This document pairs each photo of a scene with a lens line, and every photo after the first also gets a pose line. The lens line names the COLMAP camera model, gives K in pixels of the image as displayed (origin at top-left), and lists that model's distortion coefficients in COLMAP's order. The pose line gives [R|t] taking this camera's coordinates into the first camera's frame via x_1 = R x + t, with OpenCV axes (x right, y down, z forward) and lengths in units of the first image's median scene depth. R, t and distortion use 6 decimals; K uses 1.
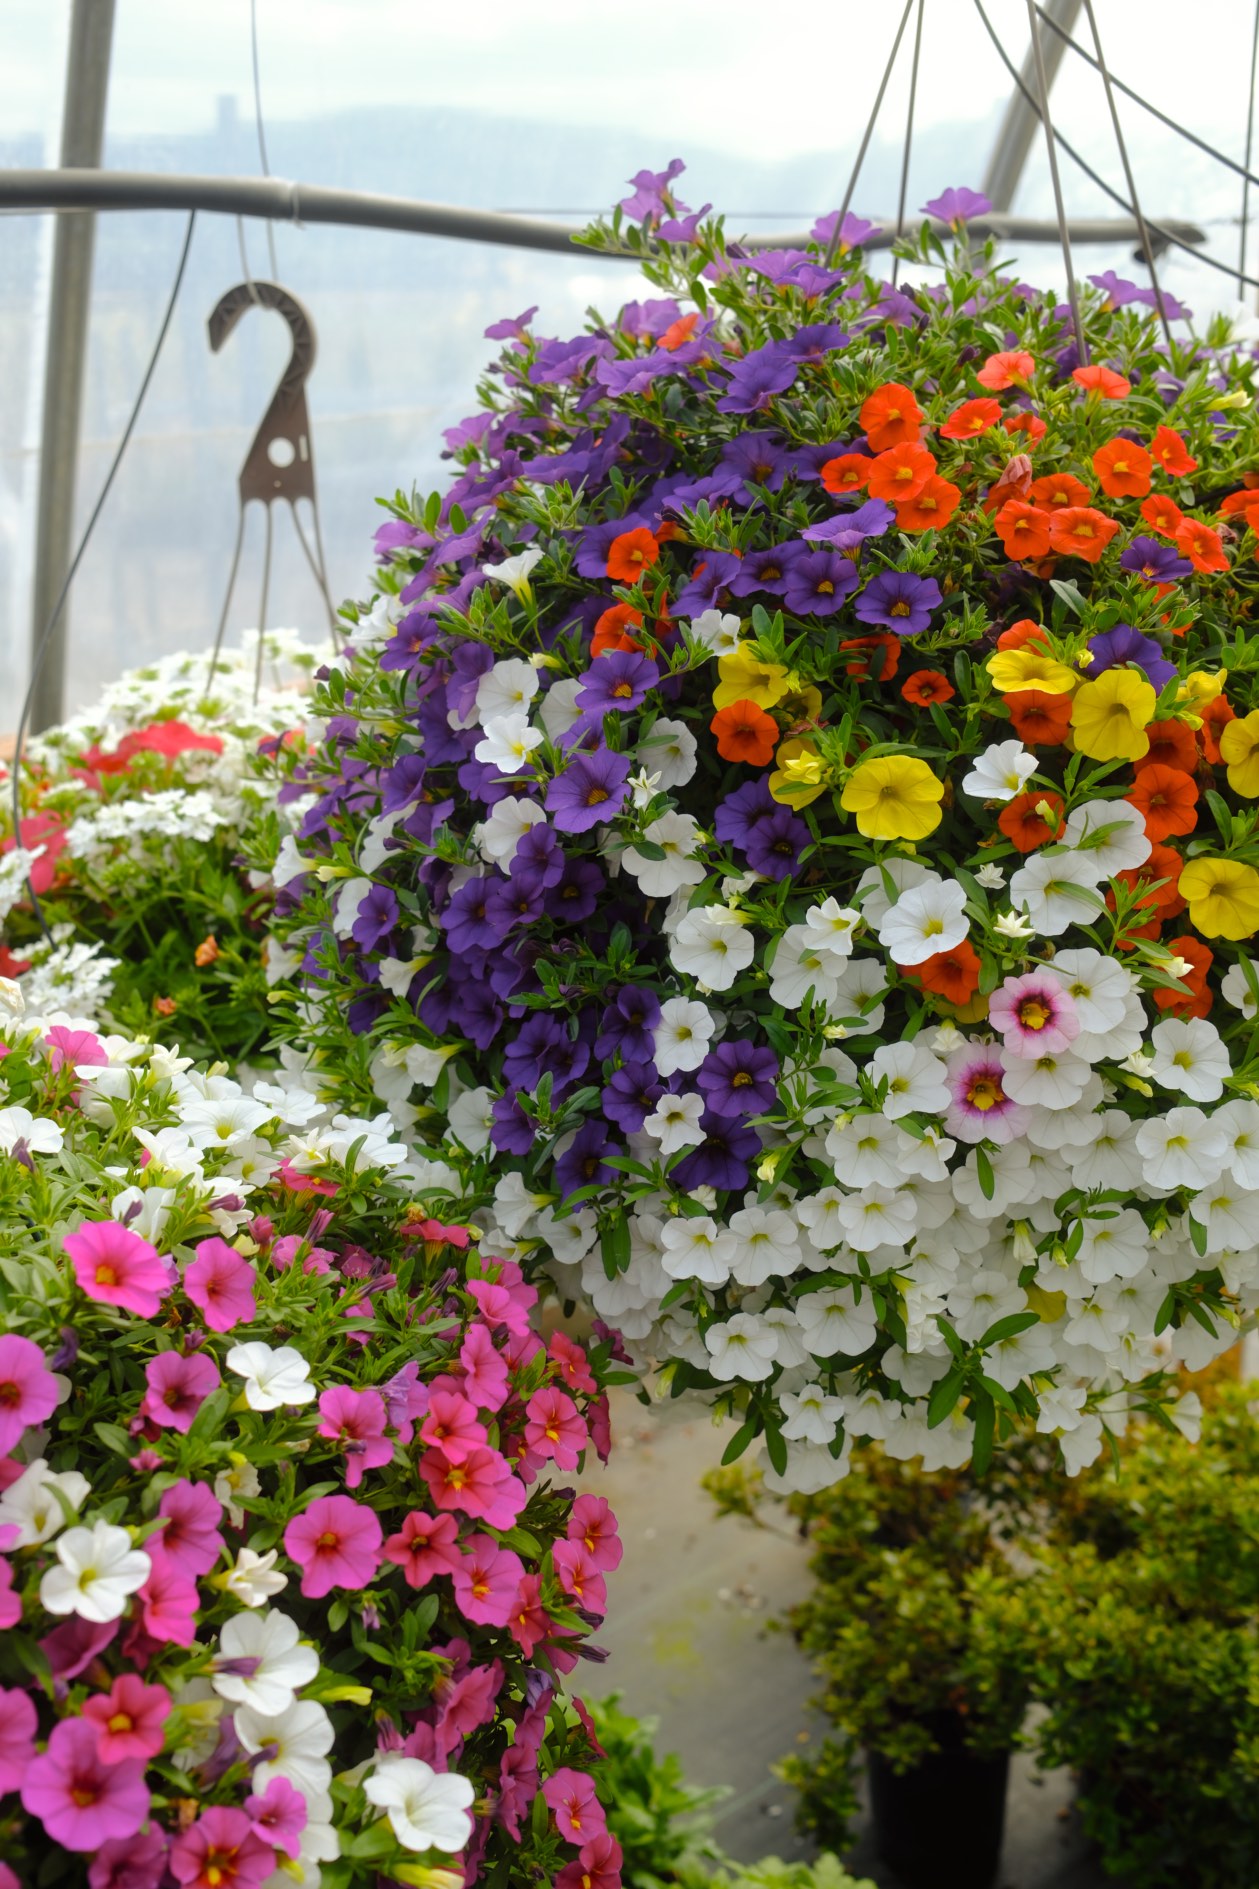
lens RADIAL K [[2020.4, 0, 623.9], [0, 2020.4, 914.2], [0, 0, 1]] dist [-0.007158, 0.015521]
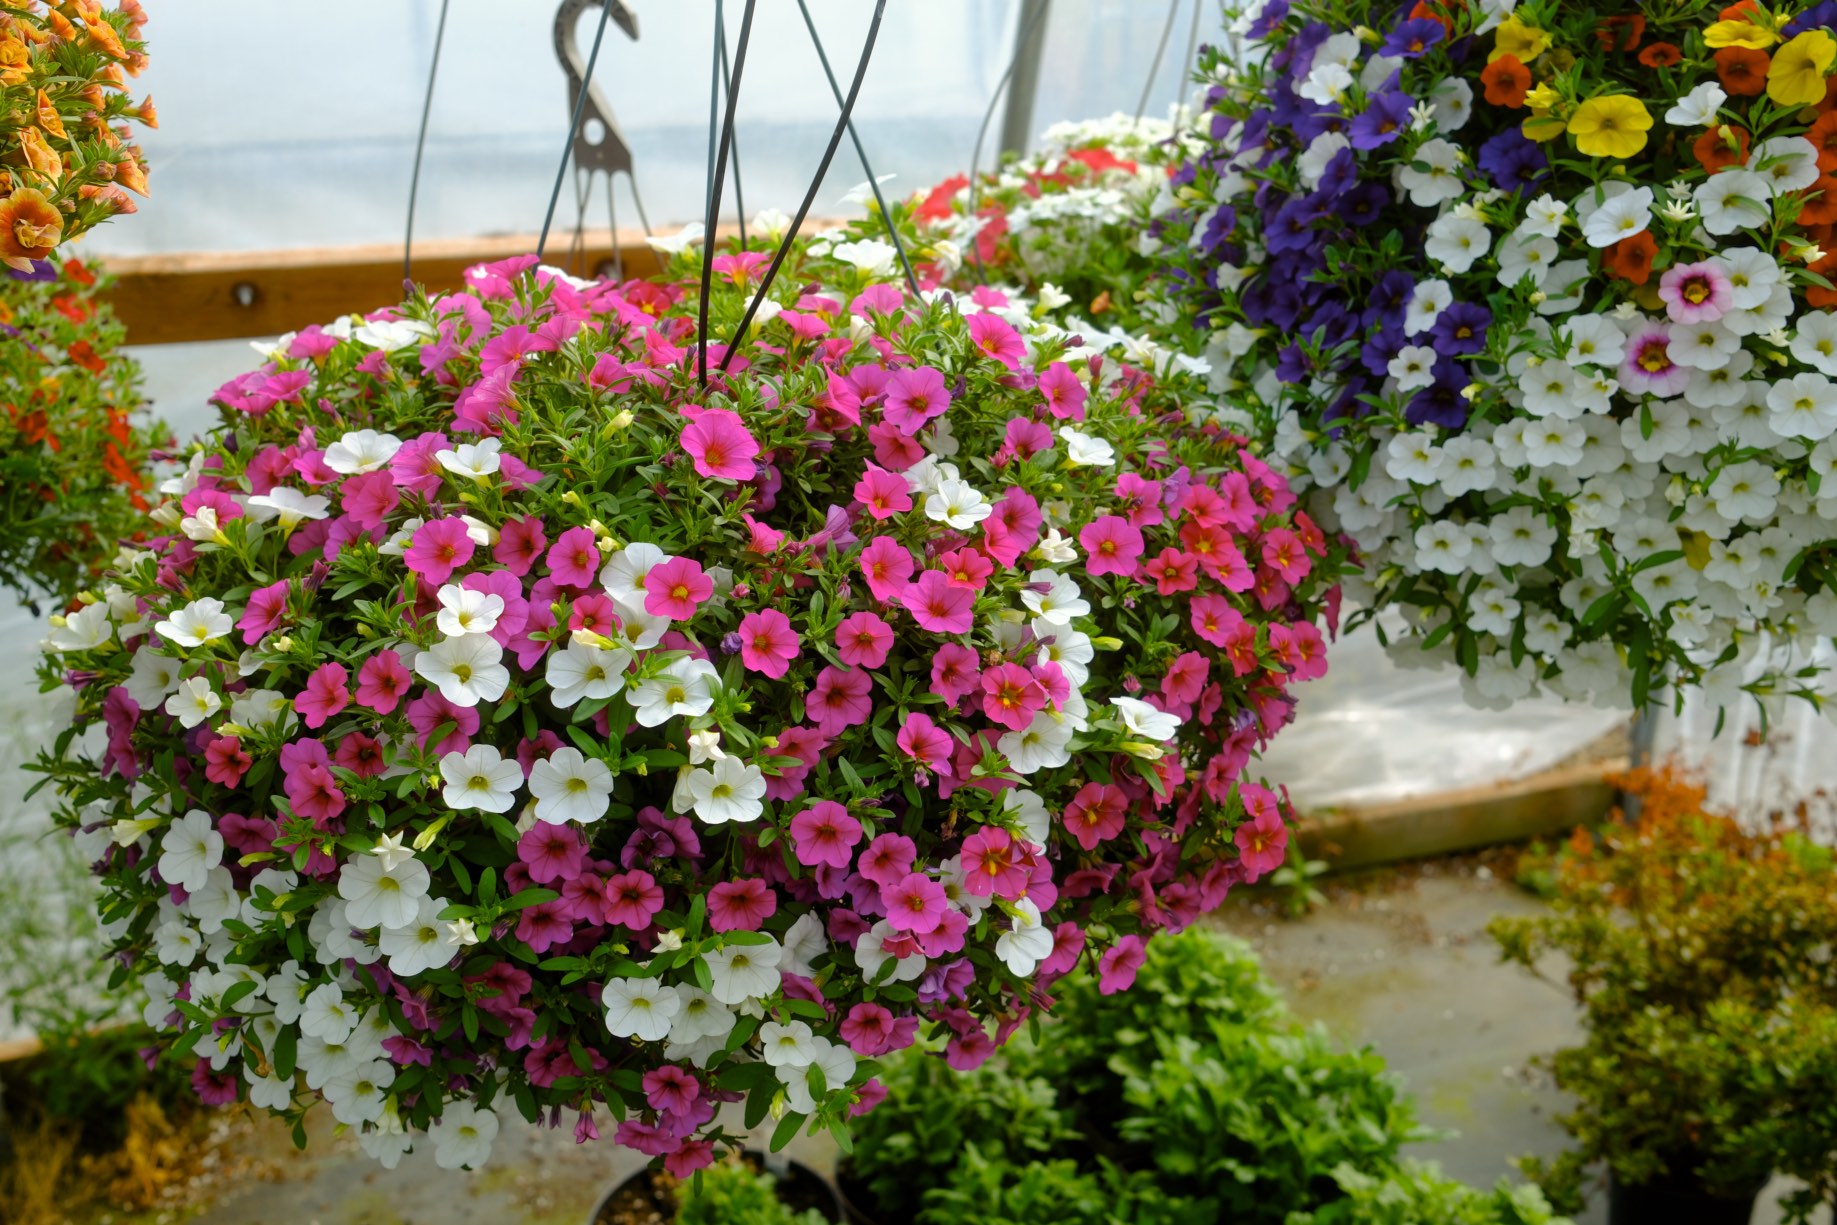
lens RADIAL K [[2065.2, 0, 922.8], [0, 2065.2, 632.5], [0, 0, 1]] dist [-0.027722, 0.155095]
pose [[0.944270, 0.128618, -0.303004, 0.156366], [-0.122801, 0.991694, 0.038258, 0.264888], [0.305408, 0.001084, 0.952221, -0.400772]]
